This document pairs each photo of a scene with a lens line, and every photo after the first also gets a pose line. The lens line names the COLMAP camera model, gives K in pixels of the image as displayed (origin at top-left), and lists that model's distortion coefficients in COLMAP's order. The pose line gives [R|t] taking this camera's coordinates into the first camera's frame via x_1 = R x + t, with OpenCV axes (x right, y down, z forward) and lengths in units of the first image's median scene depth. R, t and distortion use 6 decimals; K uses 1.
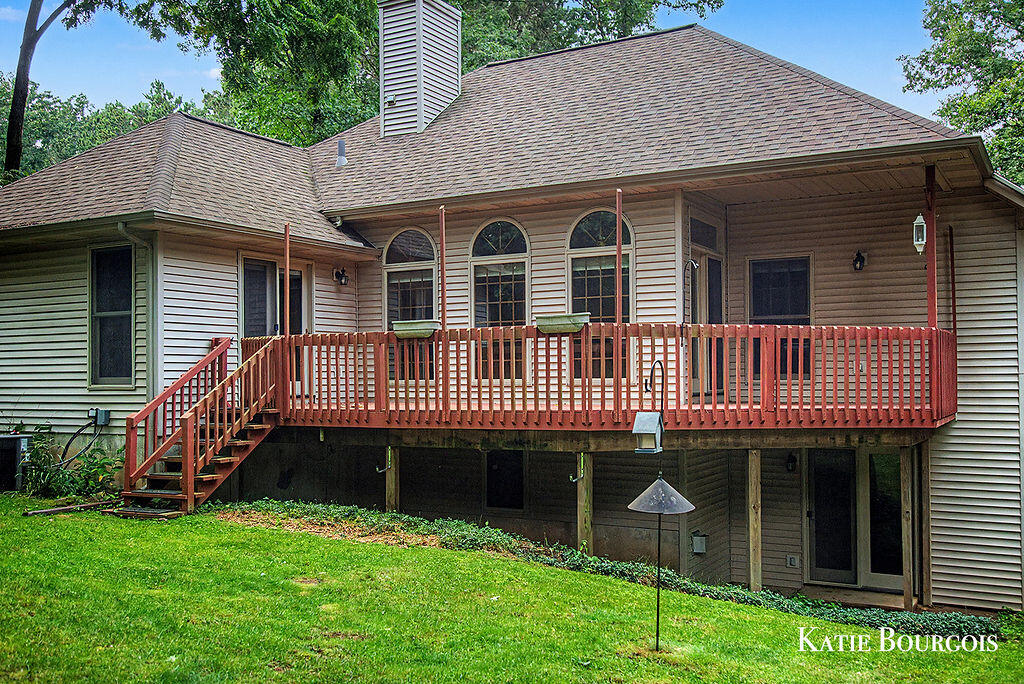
lens RADIAL K [[942.8, 0, 510.1], [0, 942.8, 348.1], [0, 0, 1]] dist [-0.008680, 0.000000]
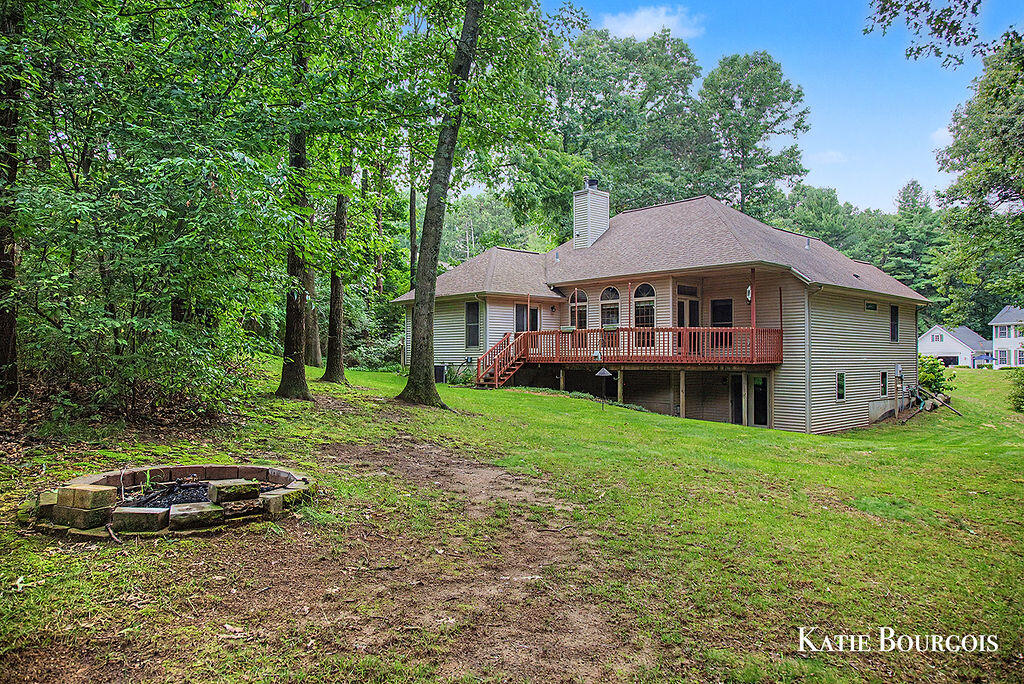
lens RADIAL K [[704.6, 0, 512.8], [0, 704.6, 342.8], [0, 0, 1]] dist [0.003427, 0.000800]
pose [[0.946031, 0.004021, -0.324050, 0.385029], [-0.000785, 0.999949, 0.010117, -0.000209], [0.324074, -0.009317, 0.945986, -0.980366]]
